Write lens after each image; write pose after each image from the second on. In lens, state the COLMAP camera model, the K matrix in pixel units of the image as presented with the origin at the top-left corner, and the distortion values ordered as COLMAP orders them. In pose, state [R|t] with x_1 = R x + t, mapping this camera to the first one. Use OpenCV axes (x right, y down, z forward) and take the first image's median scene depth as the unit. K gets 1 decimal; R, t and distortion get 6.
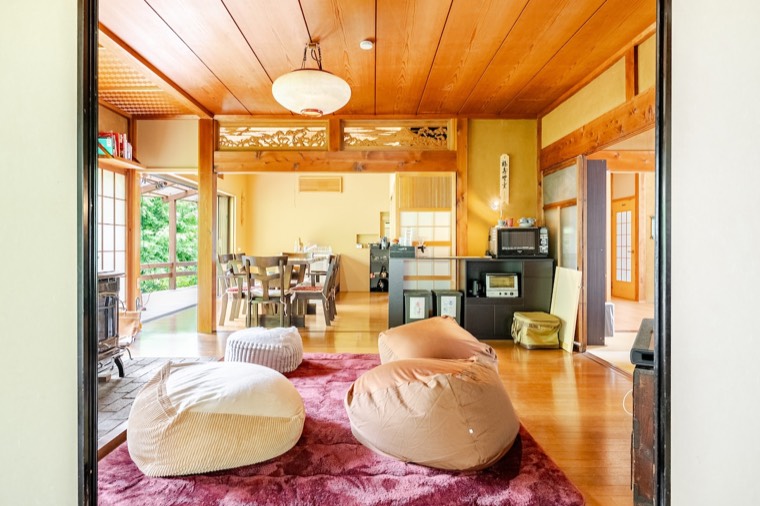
lens RADIAL K [[357.5, 0, 379.5], [0, 357.5, 241.7], [0, 0, 1]] dist [-0.001353, -0.000140]
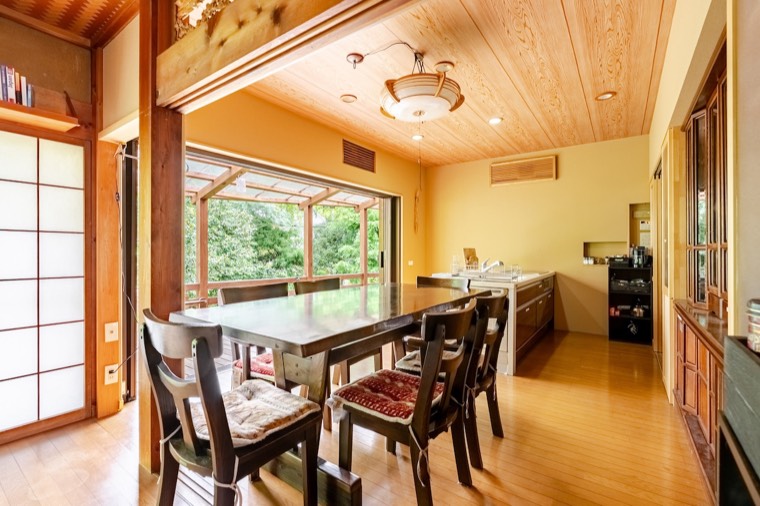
lens RADIAL K [[337.2, 0, 379.1], [0, 337.2, 246.8], [0, 0, 1]] dist [-0.000014, 0.000004]
pose [[0.805462, -0.003165, -0.592640, -0.002009], [-0.002393, 0.999960, -0.008592, -0.006872], [0.592643, 0.008339, 0.805422, 0.307997]]
